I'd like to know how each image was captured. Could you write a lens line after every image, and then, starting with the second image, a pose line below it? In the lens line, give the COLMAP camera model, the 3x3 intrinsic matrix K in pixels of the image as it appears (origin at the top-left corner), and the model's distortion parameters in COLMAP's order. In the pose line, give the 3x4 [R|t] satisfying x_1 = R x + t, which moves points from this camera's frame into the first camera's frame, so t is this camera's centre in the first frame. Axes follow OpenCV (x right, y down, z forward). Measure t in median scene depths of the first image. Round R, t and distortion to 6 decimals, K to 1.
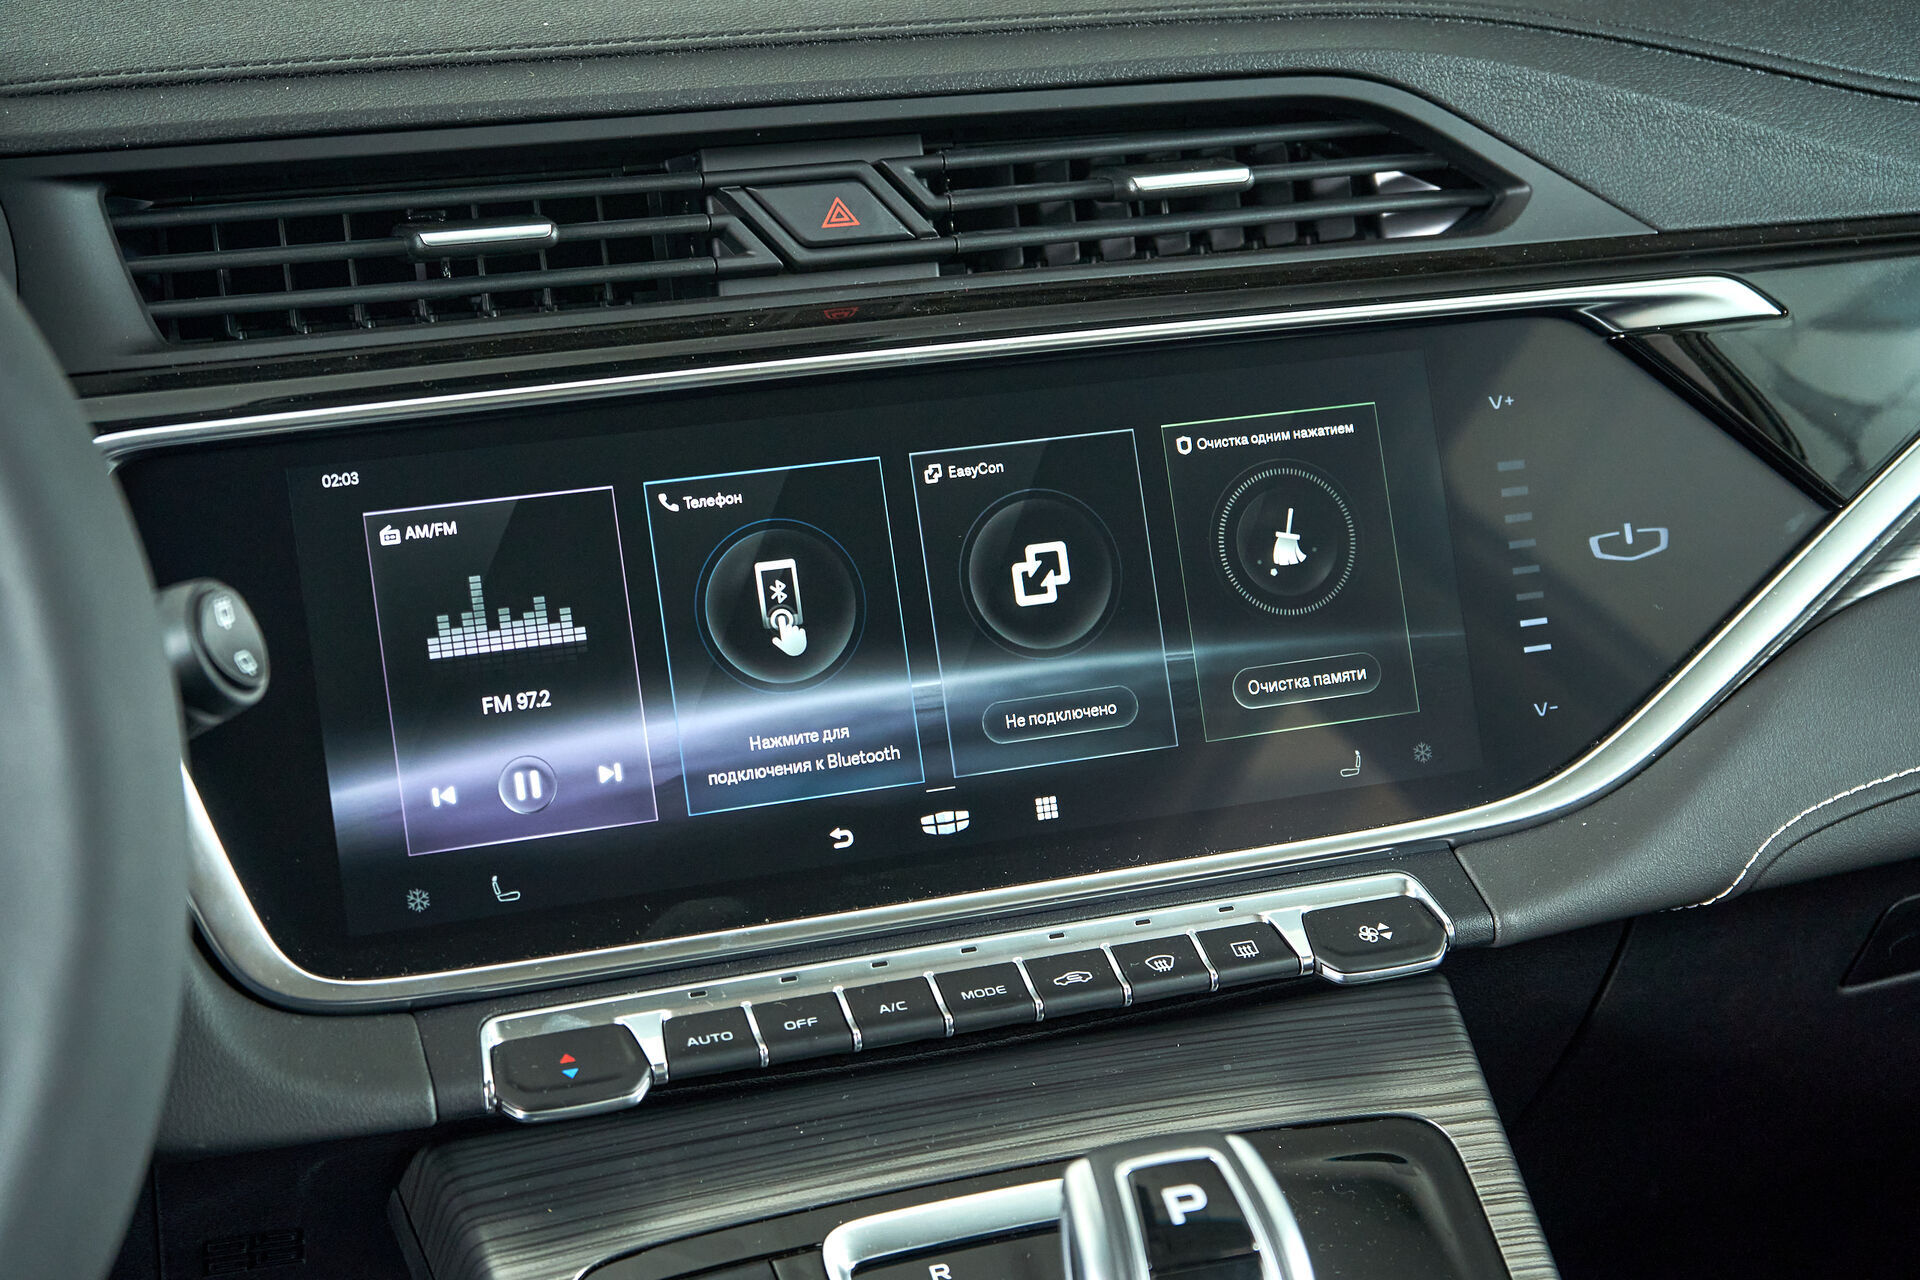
lens RADIAL K [[3211.2, 0, 971.8], [0, 3211.2, 639.2], [0, 0, 1]] dist [0.032121, 0.000000]
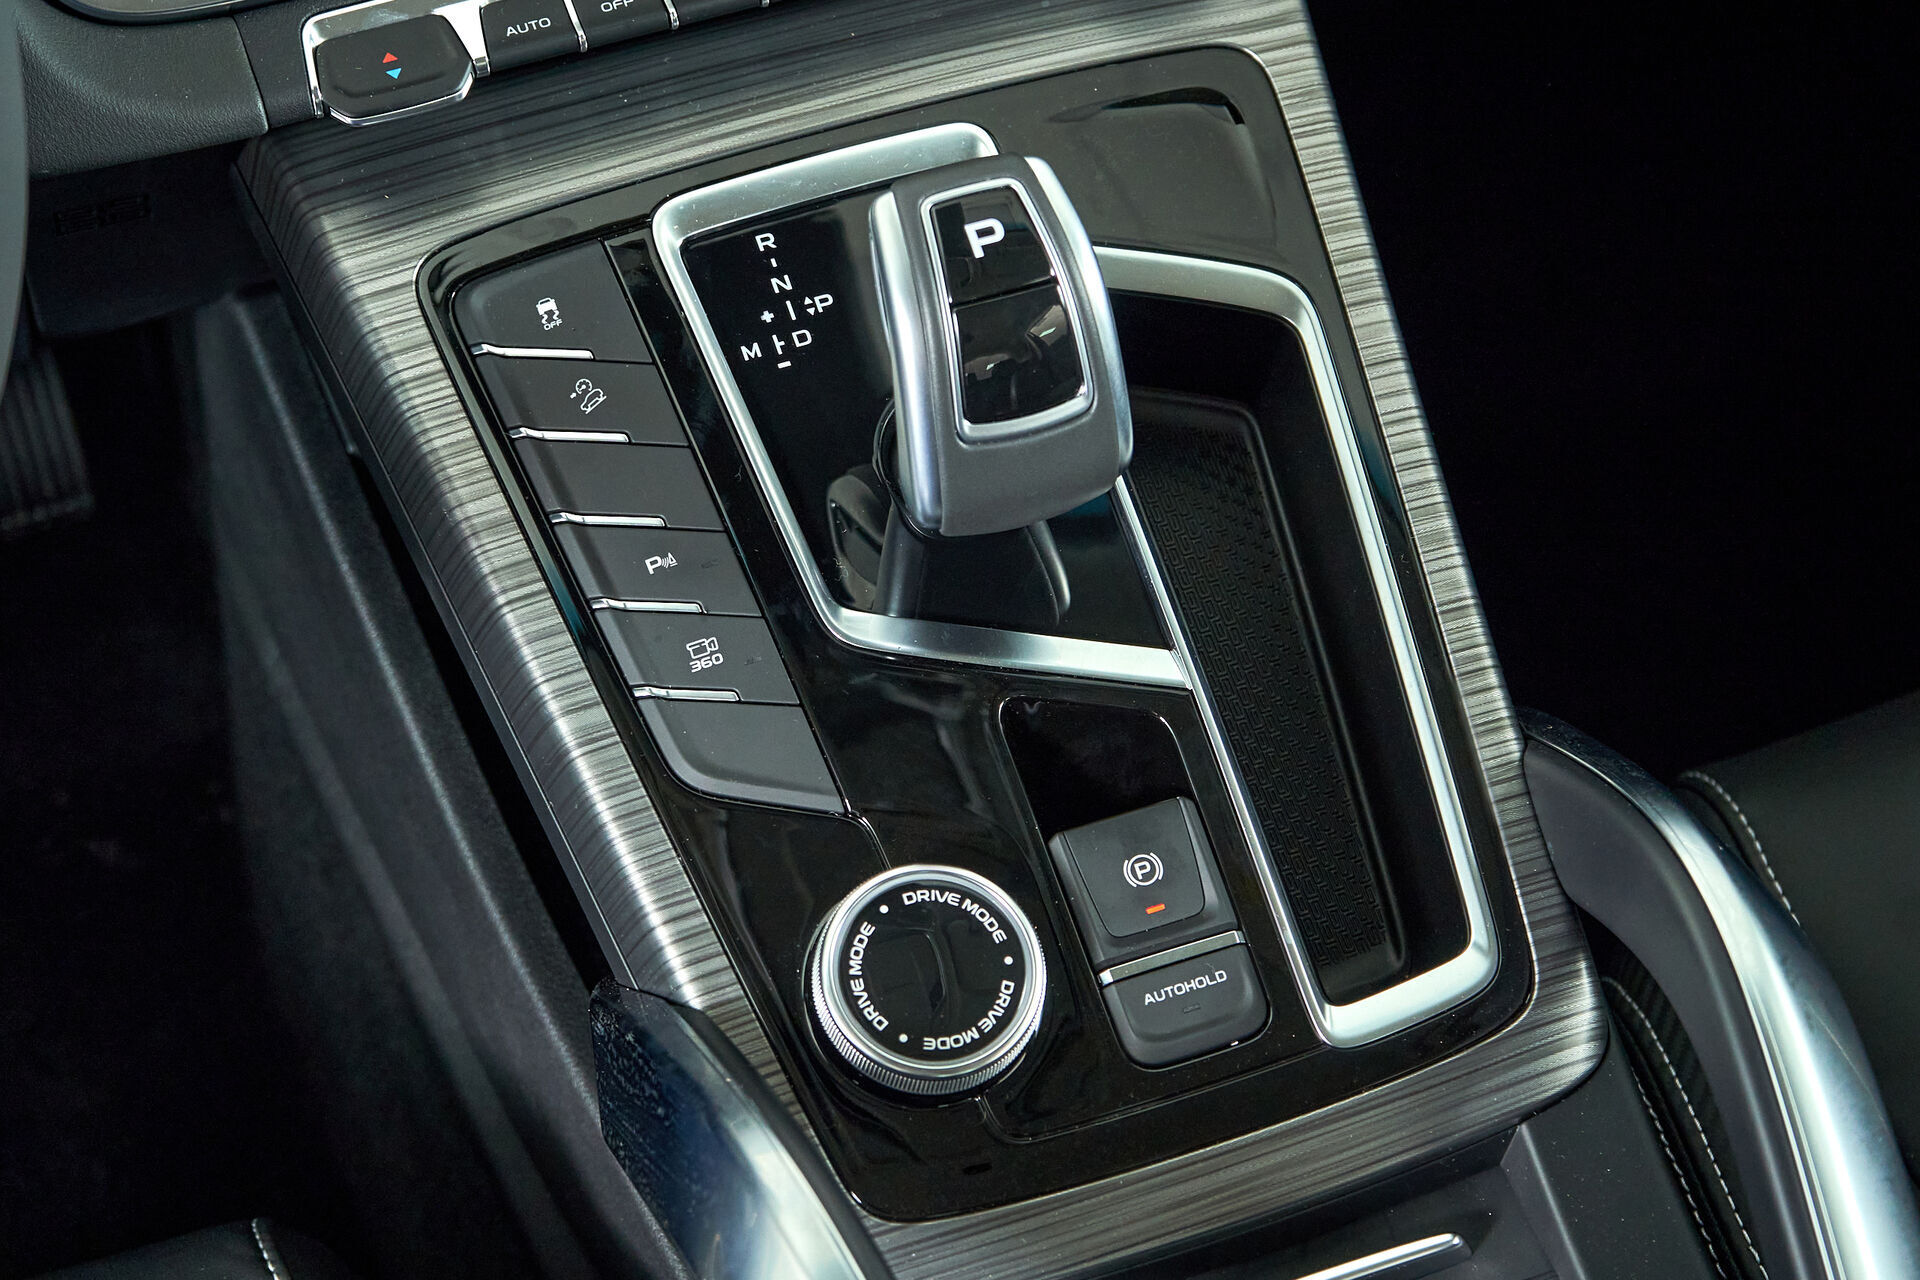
lens RADIAL K [[3746.4, 0, 947.0], [0, 3746.4, 654.8], [0, 0, 1]] dist [-0.019292, 0.000000]
pose [[0.999414, -0.033490, 0.007048, 0.034012], [0.026735, 0.892564, 0.450128, -0.216871], [-0.021366, -0.449676, 0.892936, -0.139343]]
